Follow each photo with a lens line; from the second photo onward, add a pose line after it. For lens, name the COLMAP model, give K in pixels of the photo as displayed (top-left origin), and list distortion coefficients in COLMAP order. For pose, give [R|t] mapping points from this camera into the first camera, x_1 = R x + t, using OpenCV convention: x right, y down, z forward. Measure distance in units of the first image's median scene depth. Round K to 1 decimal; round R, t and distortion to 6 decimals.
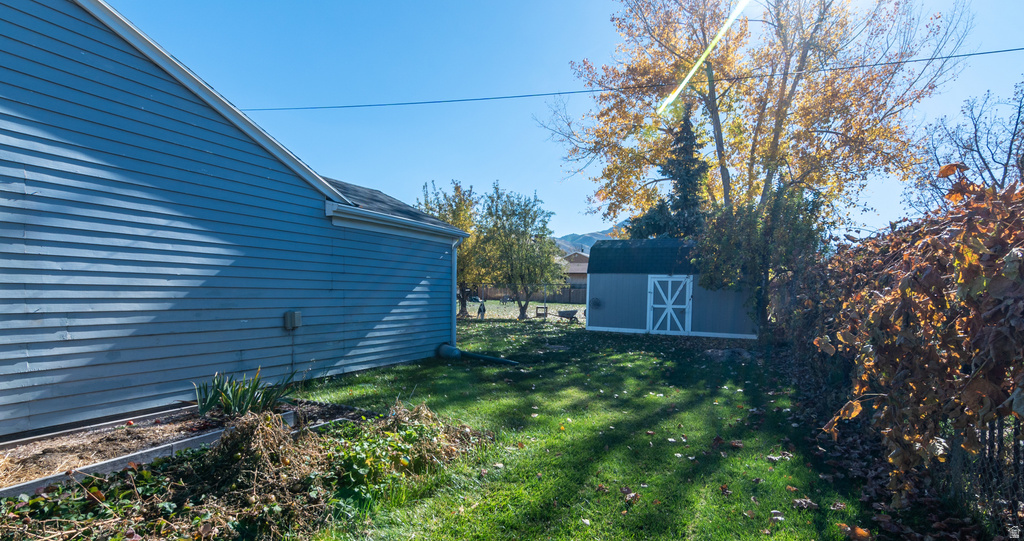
lens RADIAL K [[497.5, 0, 512.0], [0, 497.5, 270.5], [0, 0, 1]] dist [-0.000923, 0.000059]
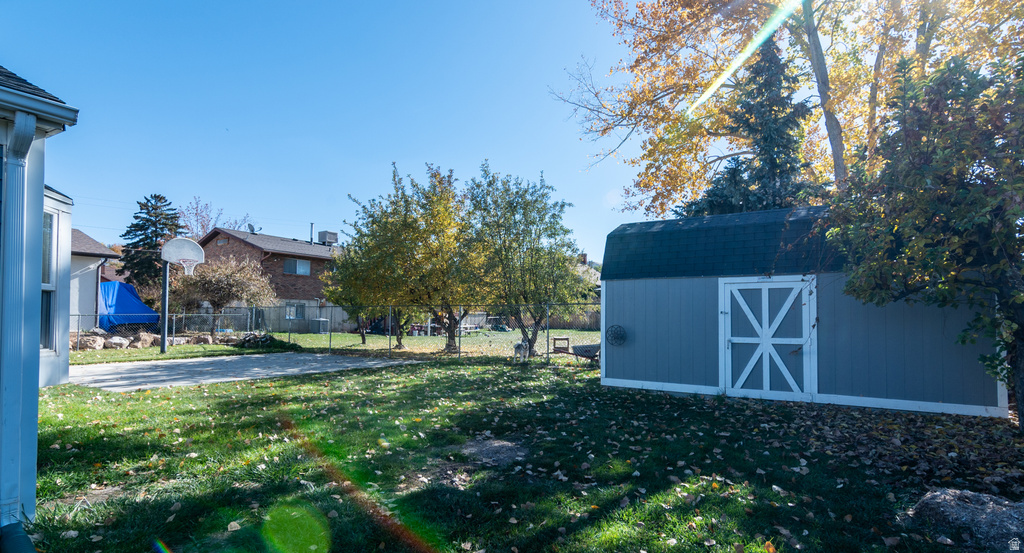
lens RADIAL K [[489.5, 0, 512.0], [0, 489.5, 276.5], [0, 0, 1]] dist [0.001413, 0.000077]
pose [[0.992879, -0.026192, -0.116214, 0.085614], [0.020882, 0.998692, -0.046681, 0.017971], [0.117284, 0.043921, 0.992127, 0.334818]]
